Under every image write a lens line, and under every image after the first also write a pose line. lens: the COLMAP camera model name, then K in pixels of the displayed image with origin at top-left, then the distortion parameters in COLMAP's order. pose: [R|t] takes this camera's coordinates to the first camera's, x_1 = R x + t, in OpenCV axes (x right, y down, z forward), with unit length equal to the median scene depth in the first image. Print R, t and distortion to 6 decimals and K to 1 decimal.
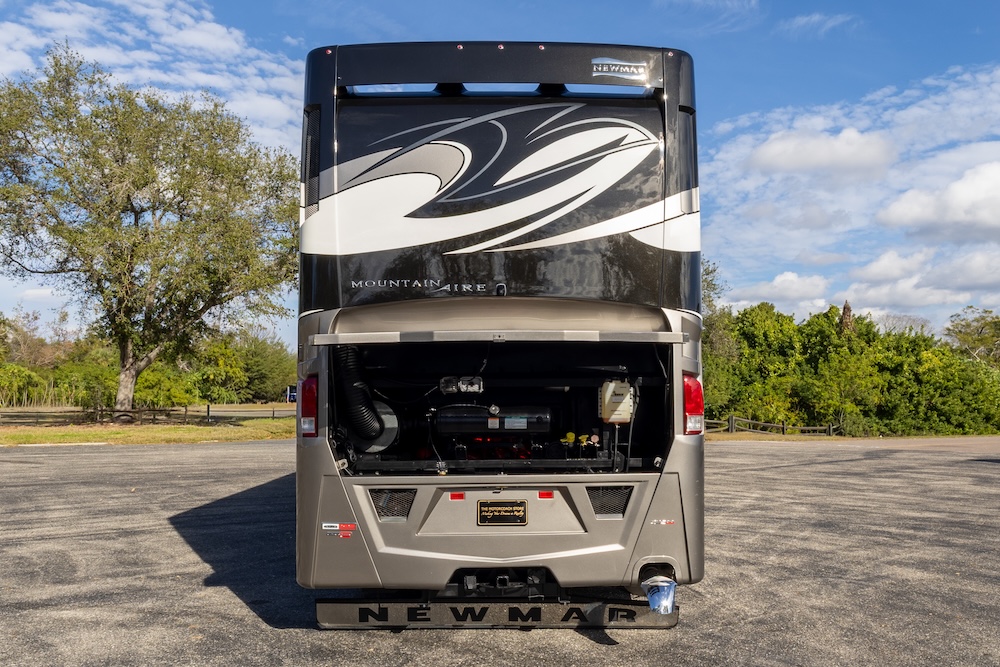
lens RADIAL K [[727.4, 0, 474.4], [0, 727.4, 334.8], [0, 0, 1]] dist [-0.000463, -0.000131]
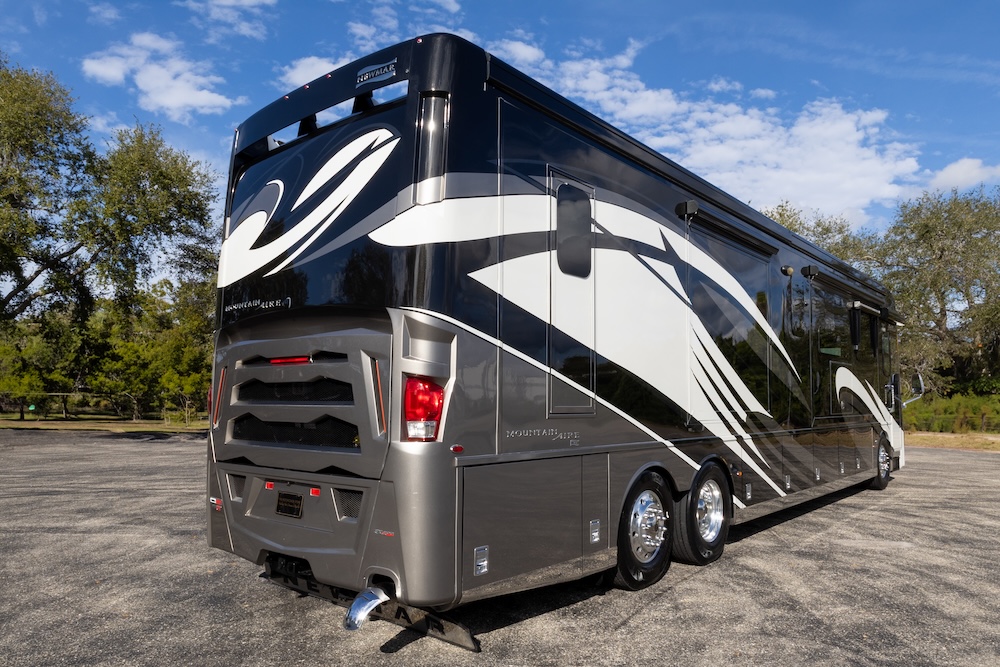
lens RADIAL K [[704.2, 0, 500.8], [0, 704.2, 362.8], [0, 0, 1]] dist [-0.000458, -0.000463]
pose [[0.753092, -0.028769, -0.657286, 0.955847], [0.010926, 0.999453, -0.031226, 0.064400], [0.657824, 0.016334, 0.752994, 0.390922]]
